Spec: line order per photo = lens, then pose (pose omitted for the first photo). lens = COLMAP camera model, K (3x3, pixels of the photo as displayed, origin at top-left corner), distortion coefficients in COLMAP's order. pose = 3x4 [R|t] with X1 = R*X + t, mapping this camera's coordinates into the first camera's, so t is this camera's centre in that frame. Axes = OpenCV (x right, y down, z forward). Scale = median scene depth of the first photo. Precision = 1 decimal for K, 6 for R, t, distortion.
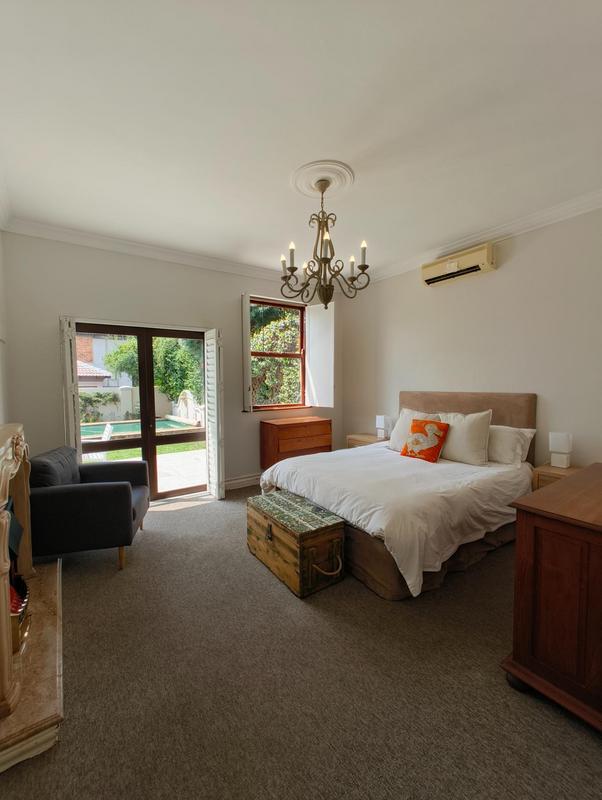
lens RADIAL K [[335.6, 0, 300.7], [0, 335.6, 398.9], [0, 0, 1]] dist [0.001801, 0.000184]
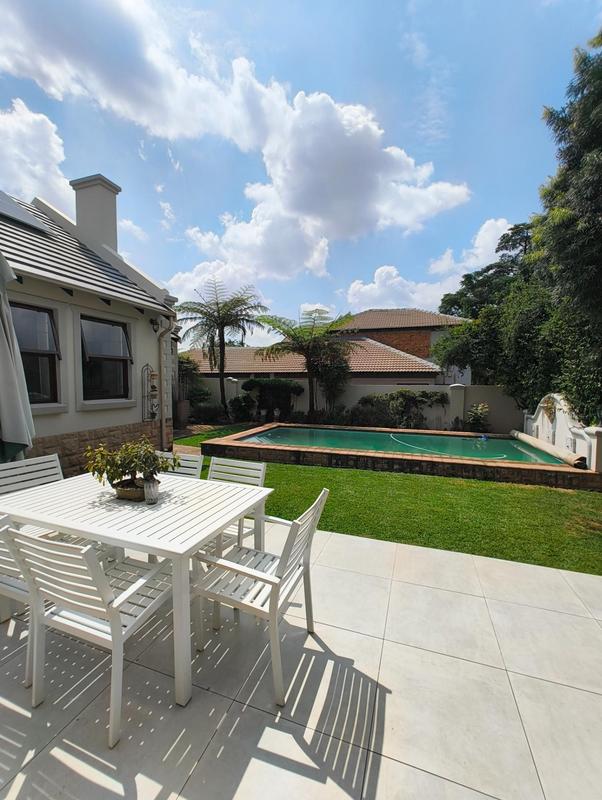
lens RADIAL K [[335.6, 0, 301.2], [0, 335.6, 399.9], [0, 0, 1]] dist [0.001801, 0.000184]
pose [[0.582024, 0.060792, -0.810896, -0.116858], [-0.054782, 0.997867, 0.035489, -0.011178], [0.811324, 0.023767, 0.584113, 0.292265]]
